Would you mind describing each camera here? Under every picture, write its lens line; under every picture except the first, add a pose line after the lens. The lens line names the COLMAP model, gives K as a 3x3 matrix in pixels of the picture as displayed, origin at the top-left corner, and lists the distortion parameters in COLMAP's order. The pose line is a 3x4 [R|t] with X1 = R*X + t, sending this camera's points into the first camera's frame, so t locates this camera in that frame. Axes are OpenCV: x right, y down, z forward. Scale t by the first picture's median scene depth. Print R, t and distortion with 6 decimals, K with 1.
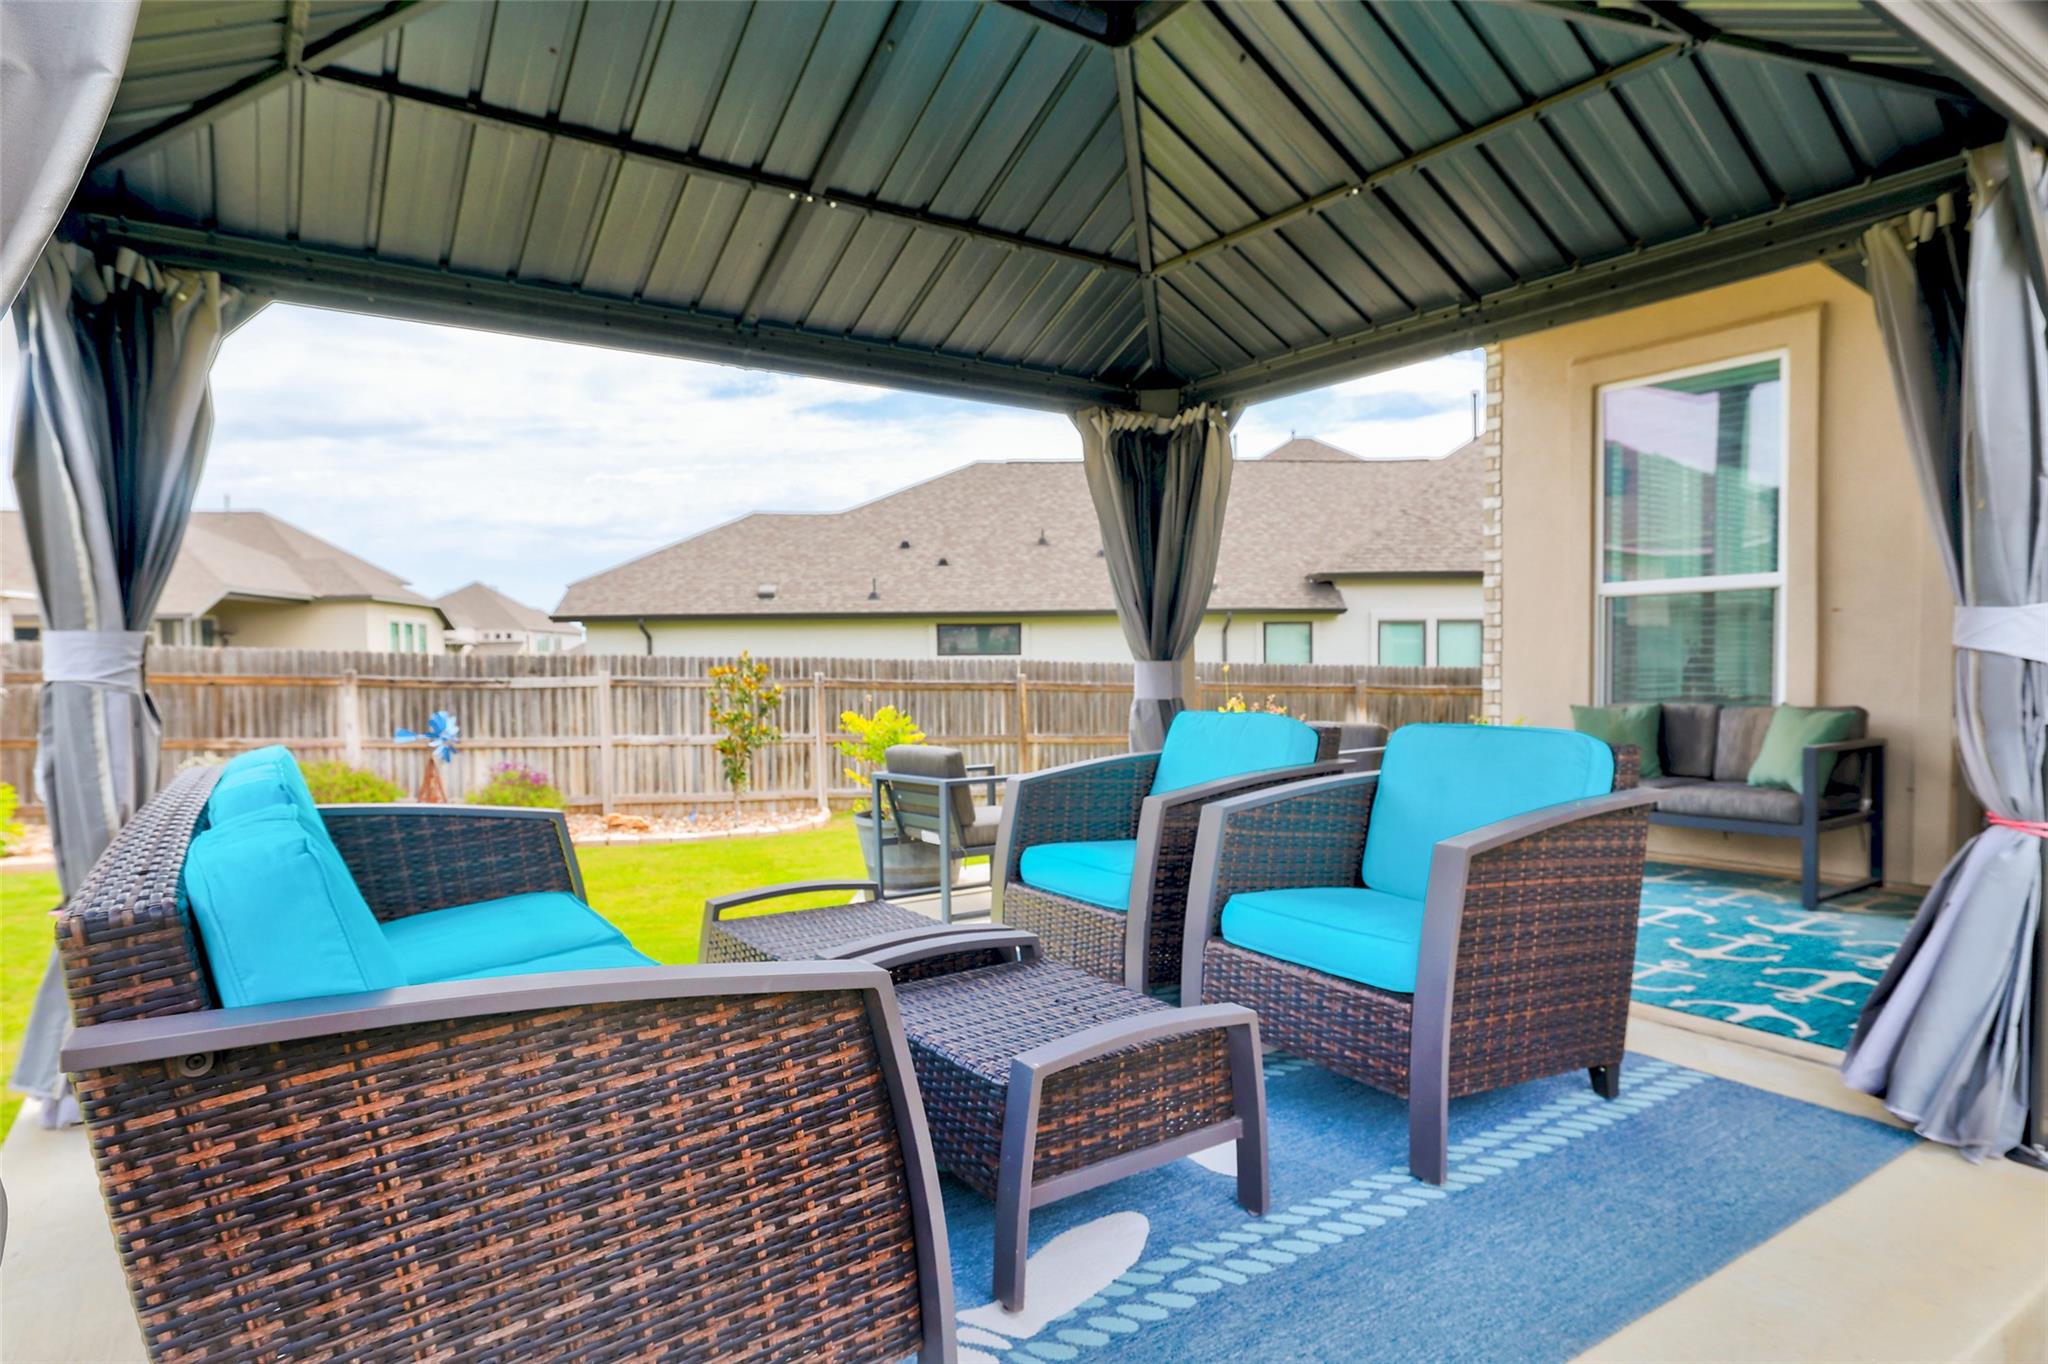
lens RADIAL K [[1155.1, 0, 1023.9], [0, 1155.1, 685.9], [0, 0, 1]] dist [-0.000238, -0.000015]
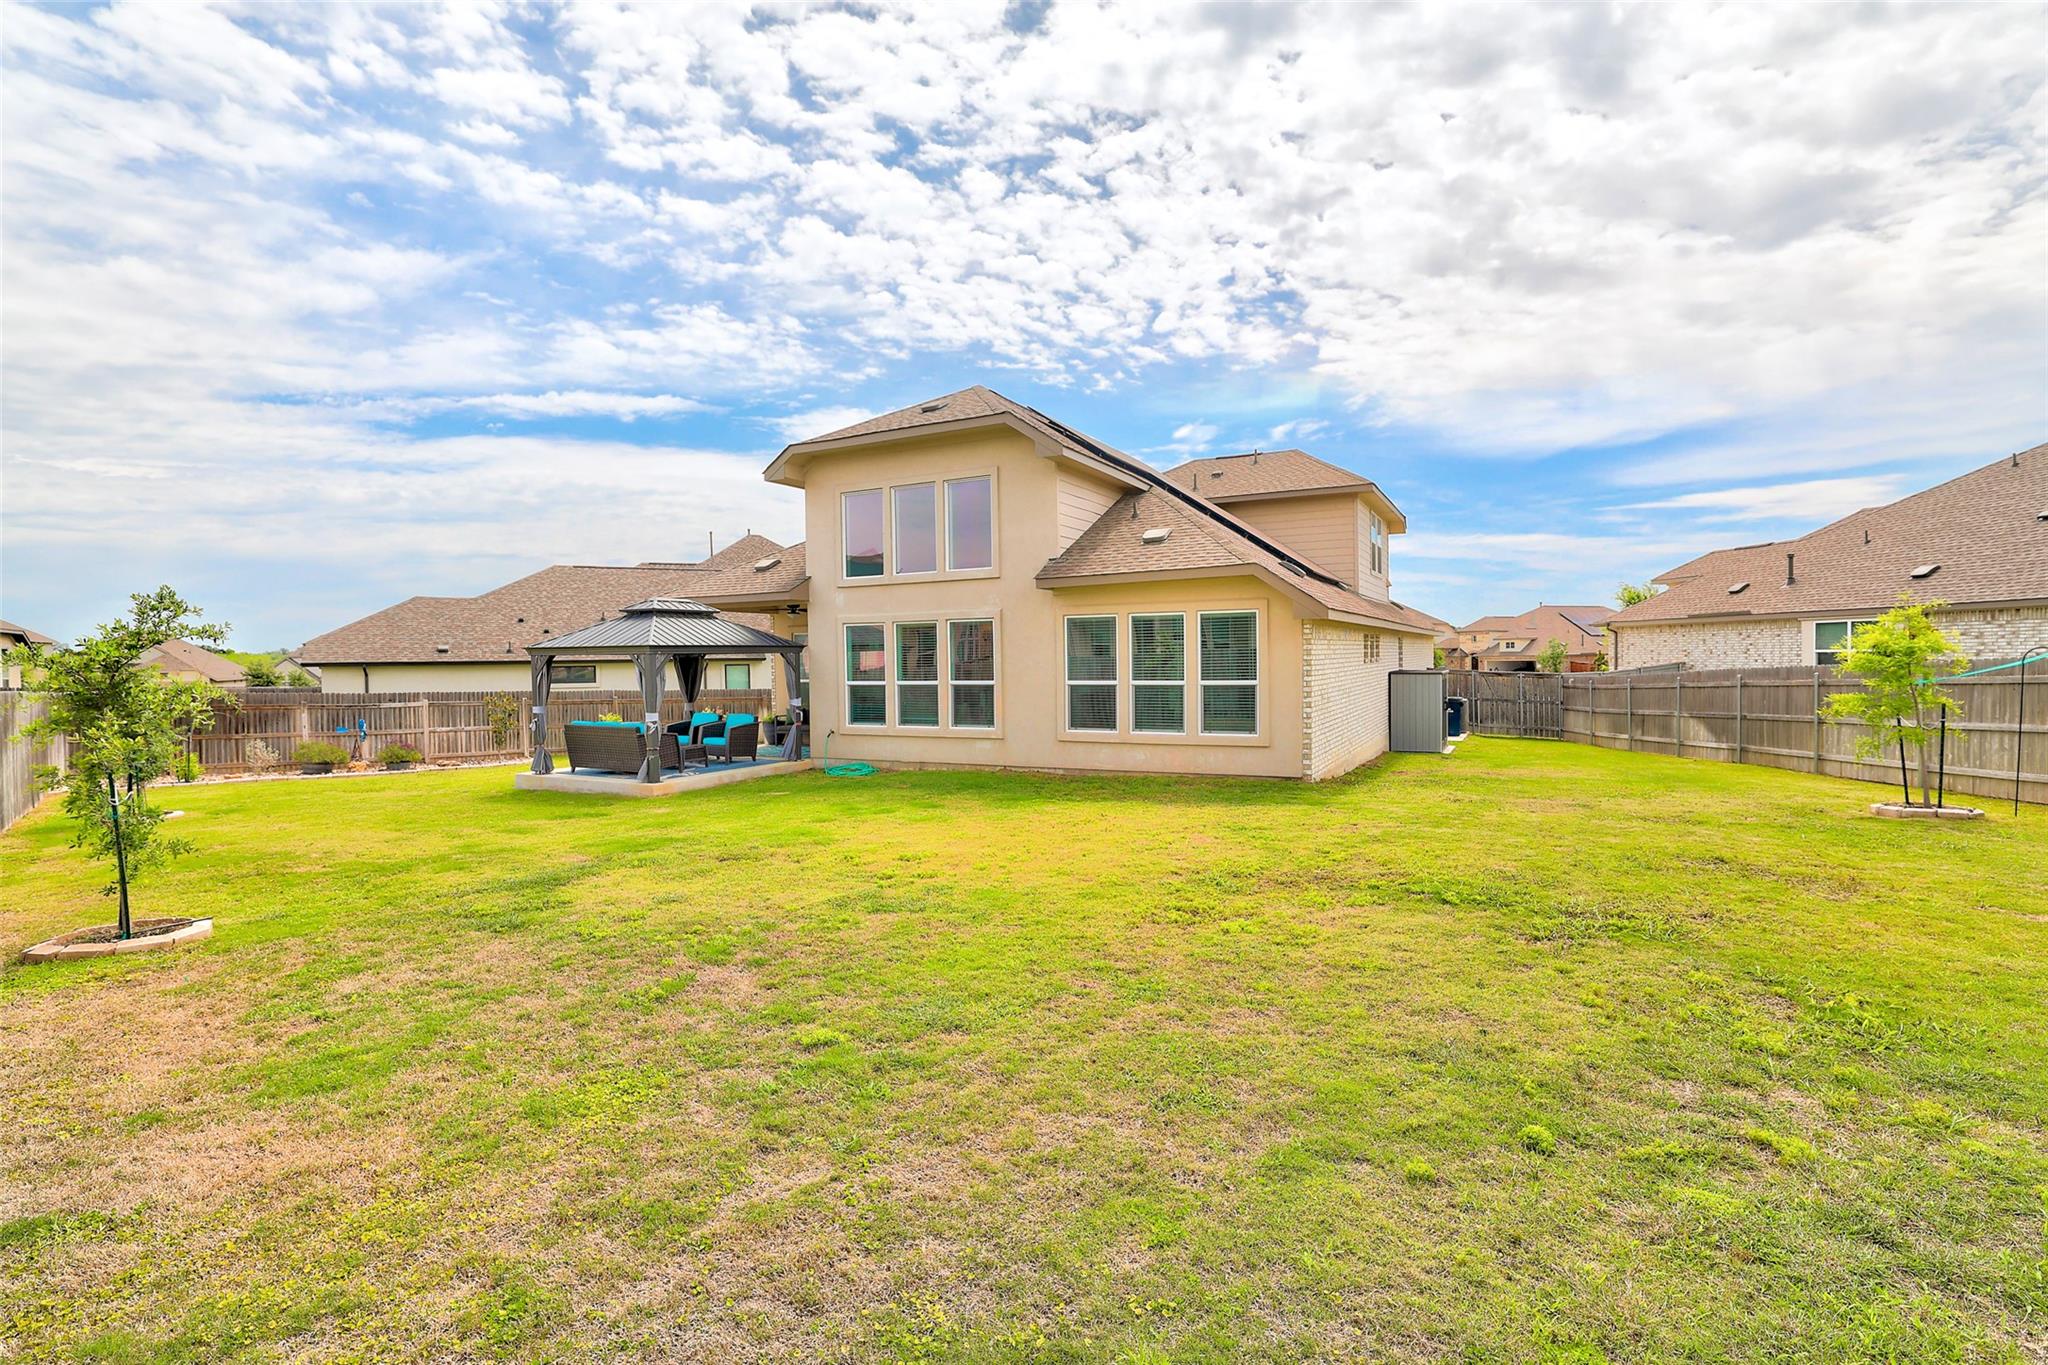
lens RADIAL K [[932.6, 0, 1027.2], [0, 932.6, 680.7], [0, 0, 1]] dist [-0.040644, 0.001968]
pose [[0.880006, -0.009201, 0.474873, -0.182797], [0.012293, 0.999919, -0.003405, -0.030205], [-0.474803, 0.008834, 0.880048, -1.172129]]
